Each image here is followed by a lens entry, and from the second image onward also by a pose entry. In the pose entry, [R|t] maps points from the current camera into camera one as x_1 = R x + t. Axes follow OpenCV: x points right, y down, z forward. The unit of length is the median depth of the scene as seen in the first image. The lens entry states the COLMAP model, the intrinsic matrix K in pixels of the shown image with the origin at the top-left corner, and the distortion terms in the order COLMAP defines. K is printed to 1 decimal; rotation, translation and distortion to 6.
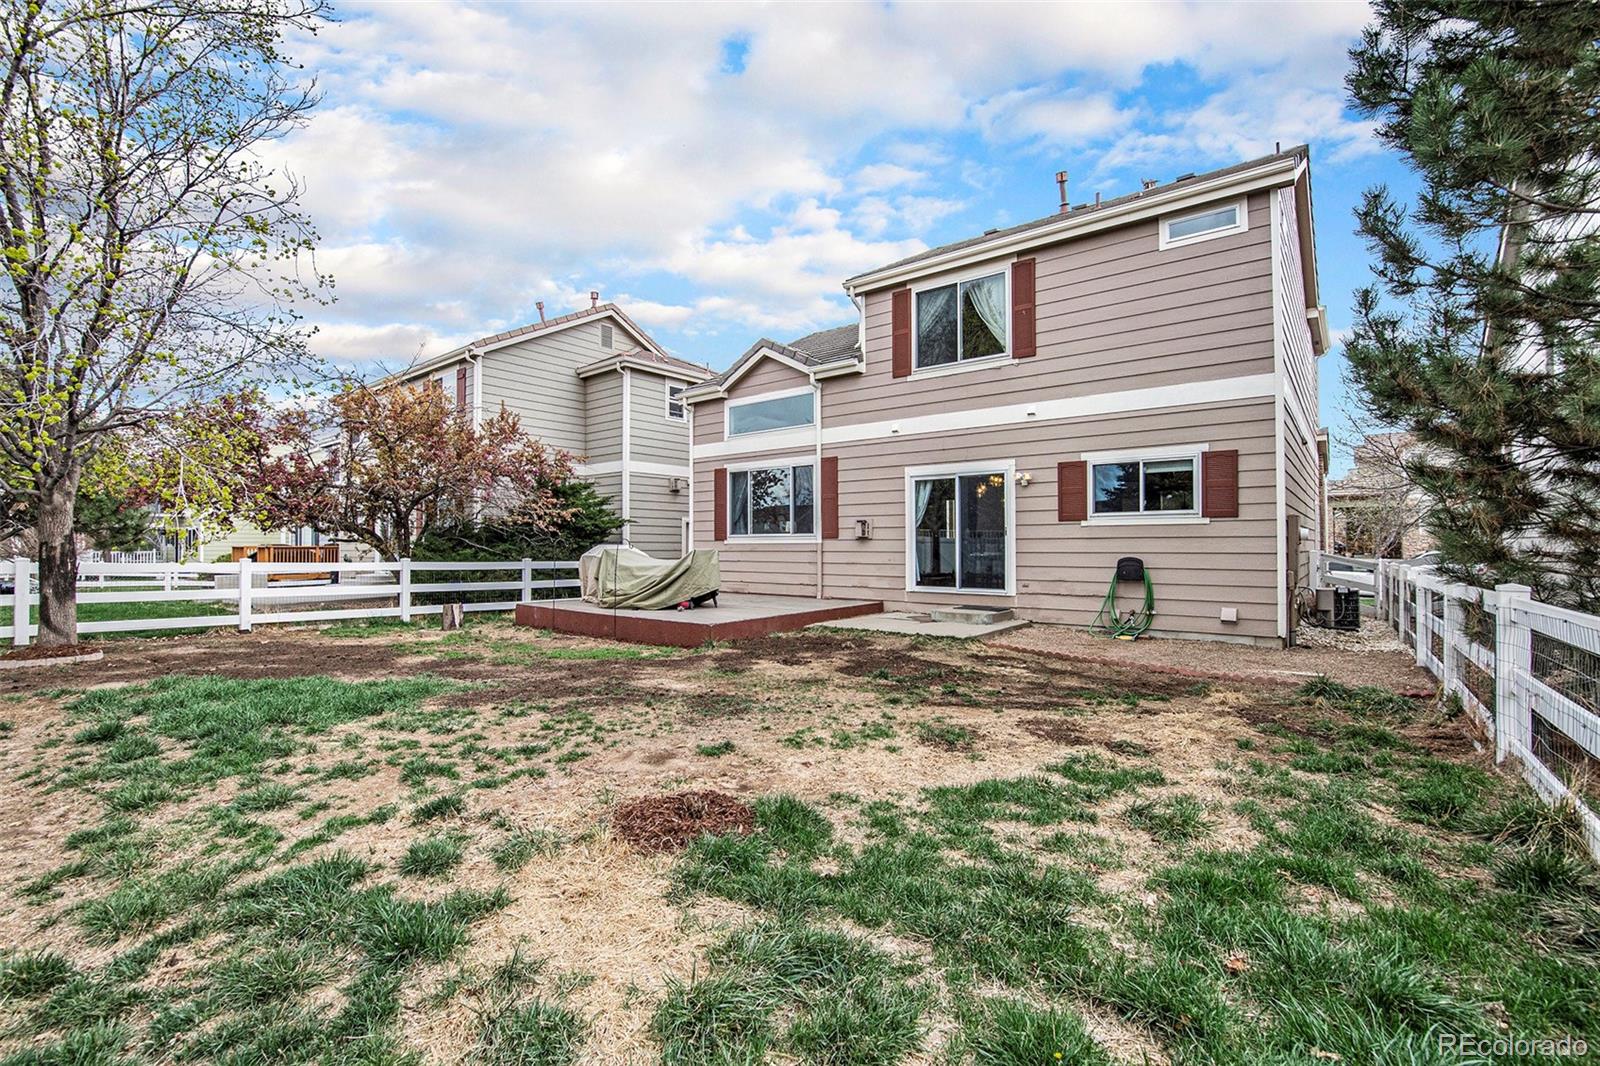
lens RADIAL K [[705.2, 0, 800.0], [0, 705.2, 533.0], [0, 0, 1]] dist [-0.024850, 0.000289]
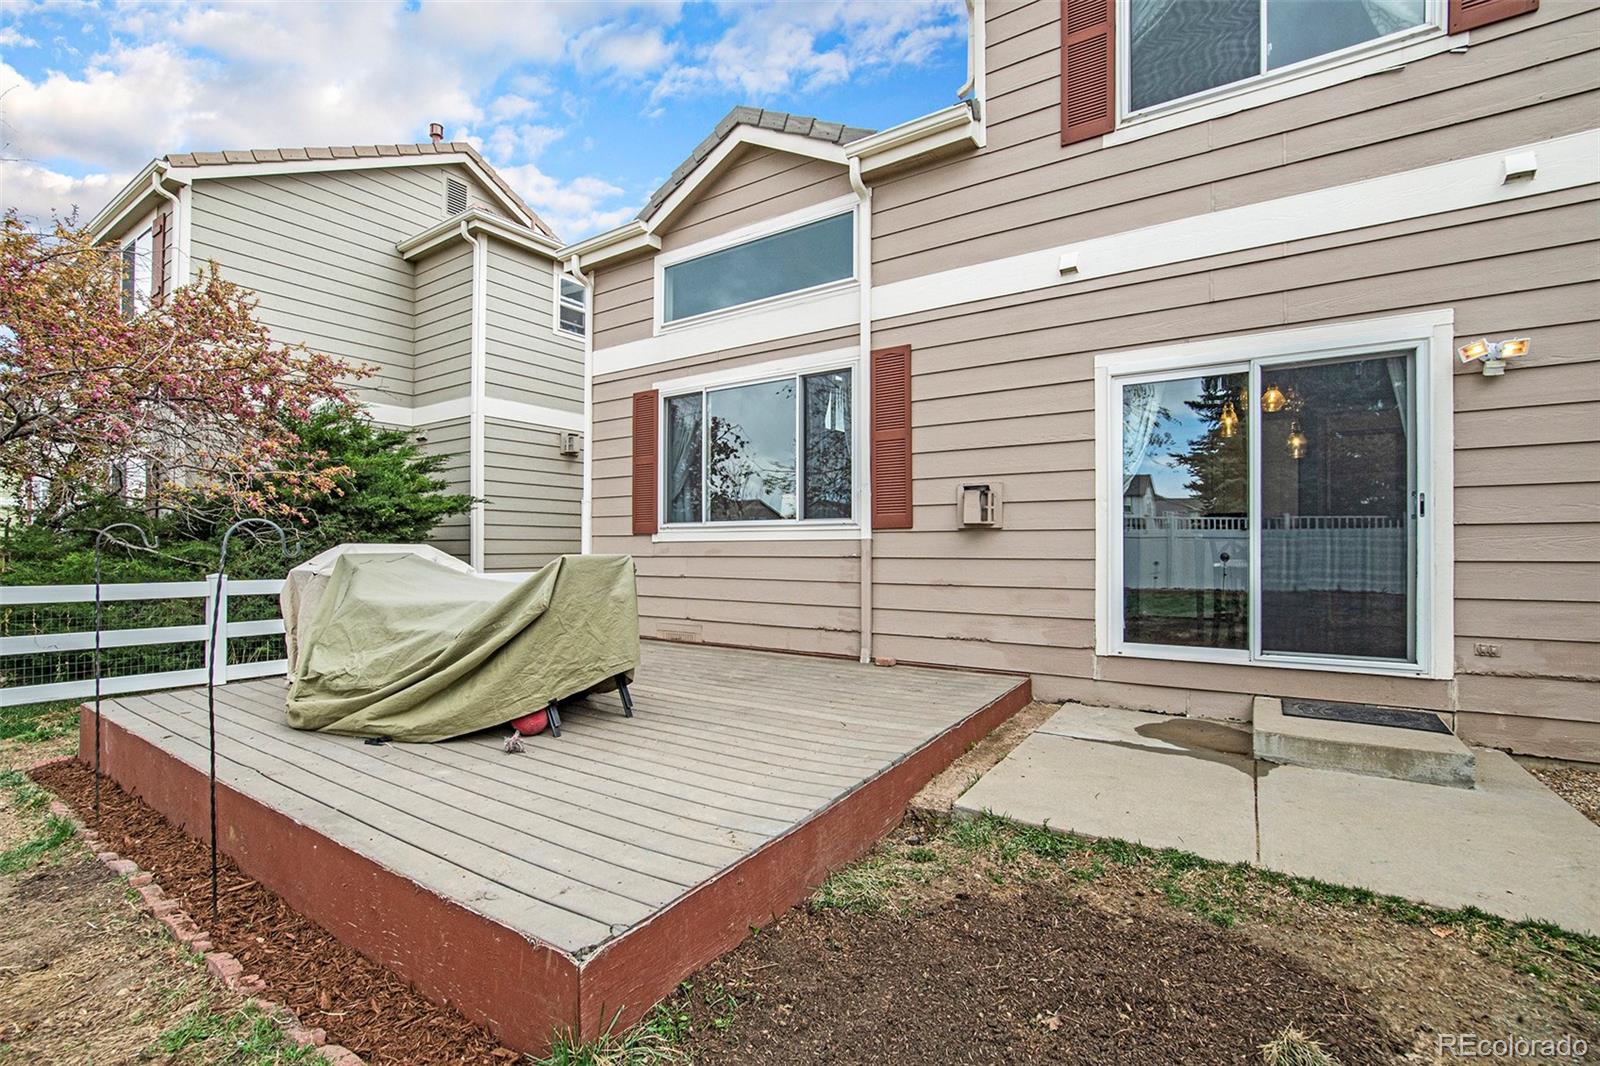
lens RADIAL K [[705.2, 0, 800.0], [0, 705.2, 533.0], [0, 0, 1]] dist [-0.024850, 0.000289]
pose [[0.995191, 0.000848, 0.097945, -0.059953], [-0.000724, 0.999999, -0.001299, 0.010823], [-0.097946, 0.001222, 0.995191, 0.565027]]
